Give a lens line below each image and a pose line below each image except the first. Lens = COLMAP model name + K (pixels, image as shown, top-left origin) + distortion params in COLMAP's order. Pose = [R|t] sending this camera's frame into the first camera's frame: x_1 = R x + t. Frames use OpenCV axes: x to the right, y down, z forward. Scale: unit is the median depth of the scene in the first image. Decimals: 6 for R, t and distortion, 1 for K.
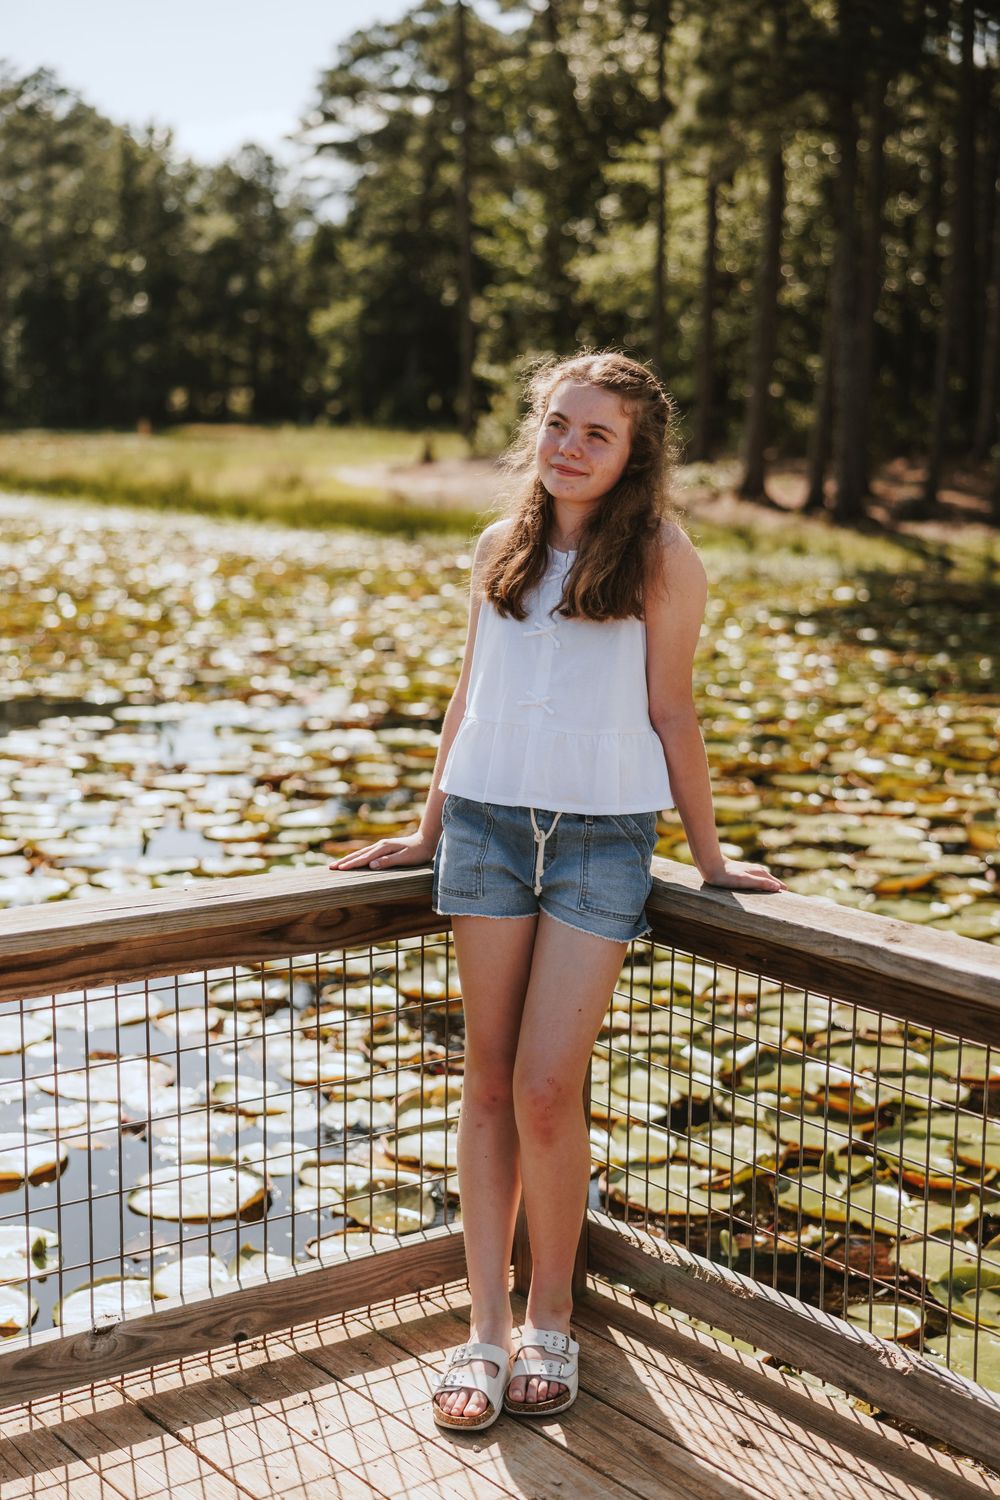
lens RADIAL K [[2187.4, 0, 500.6], [0, 2187.4, 750.4], [0, 0, 1]] dist [-0.020772, 0.000000]
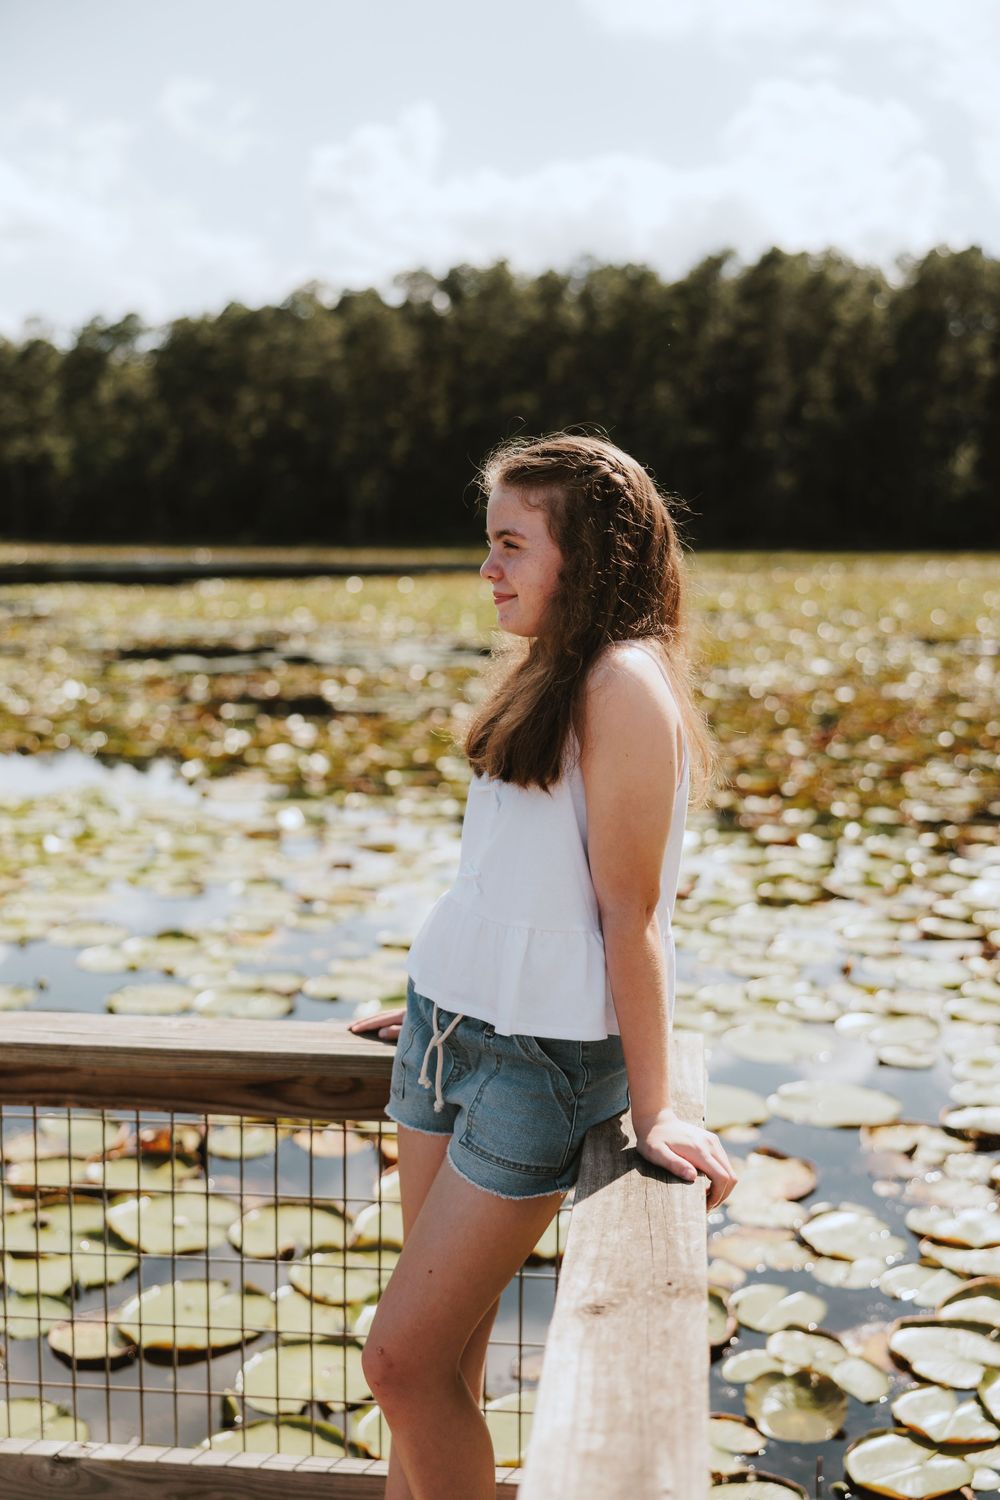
lens RADIAL K [[1750.5, 0, 491.6], [0, 1750.5, 751.3], [0, 0, 1]] dist [-0.016700, 0.000000]
pose [[0.741444, 0.082323, -0.665946, 0.446624], [-0.103097, 0.994638, 0.008171, -0.072107], [0.663047, 0.062598, 0.745955, 0.529777]]
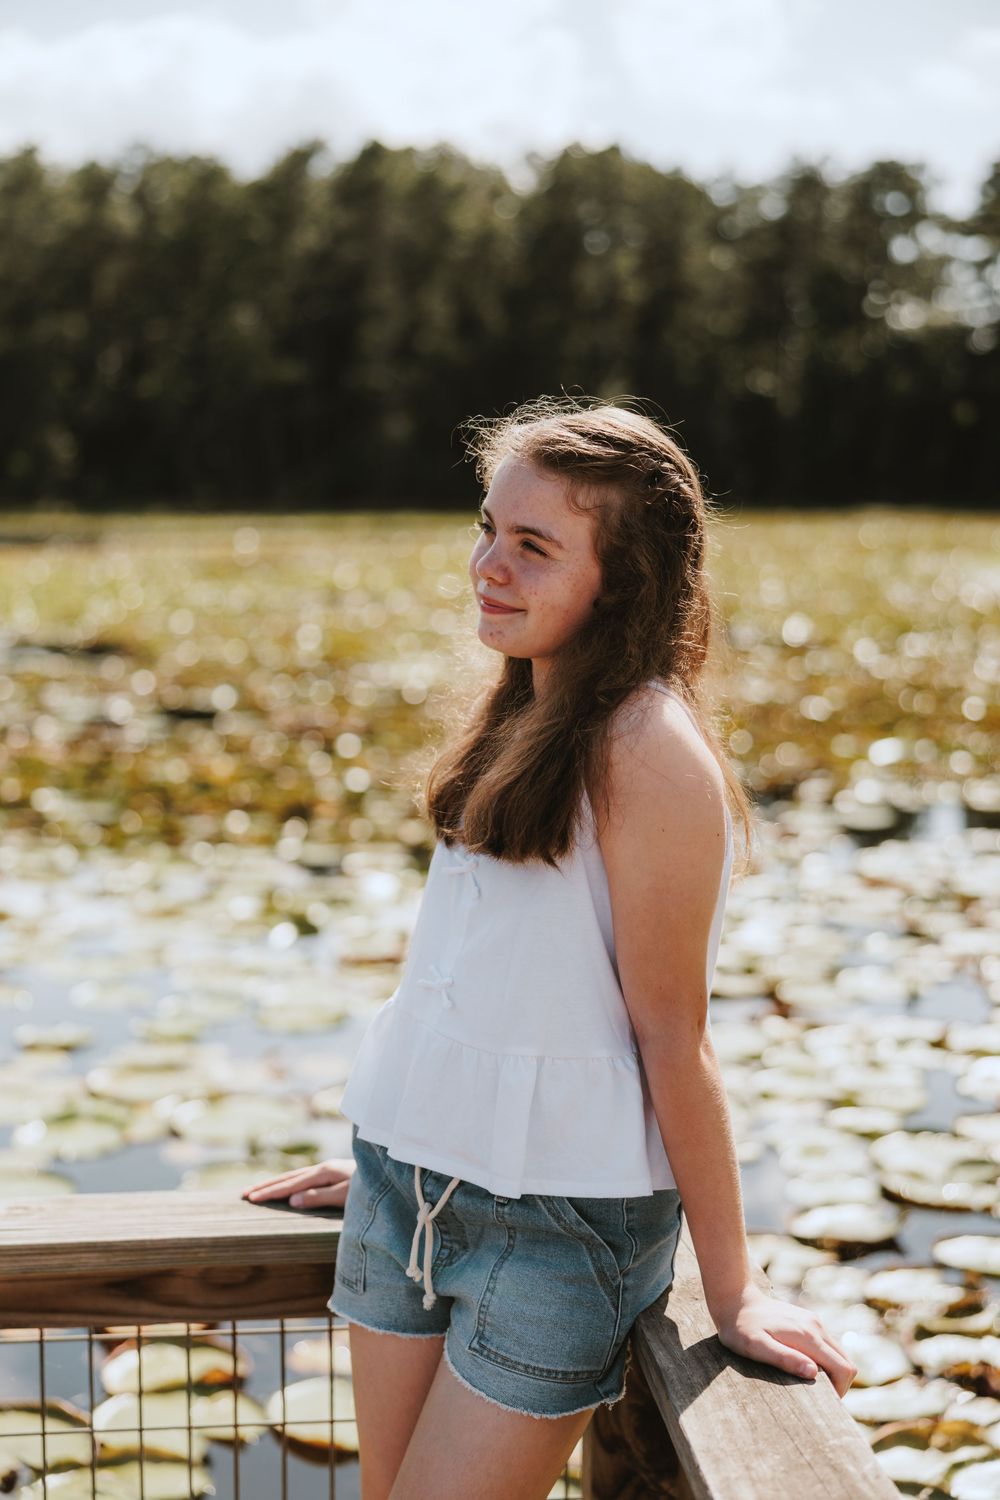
lens RADIAL K [[2187.4, 0, 507.1], [0, 2187.4, 747.1], [0, 0, 1]] dist [-0.020772, 0.000000]
pose [[0.867246, 0.051573, -0.495202, 0.325475], [-0.069718, 0.997400, -0.018221, -0.078116], [0.492975, 0.050327, 0.868587, 0.483989]]
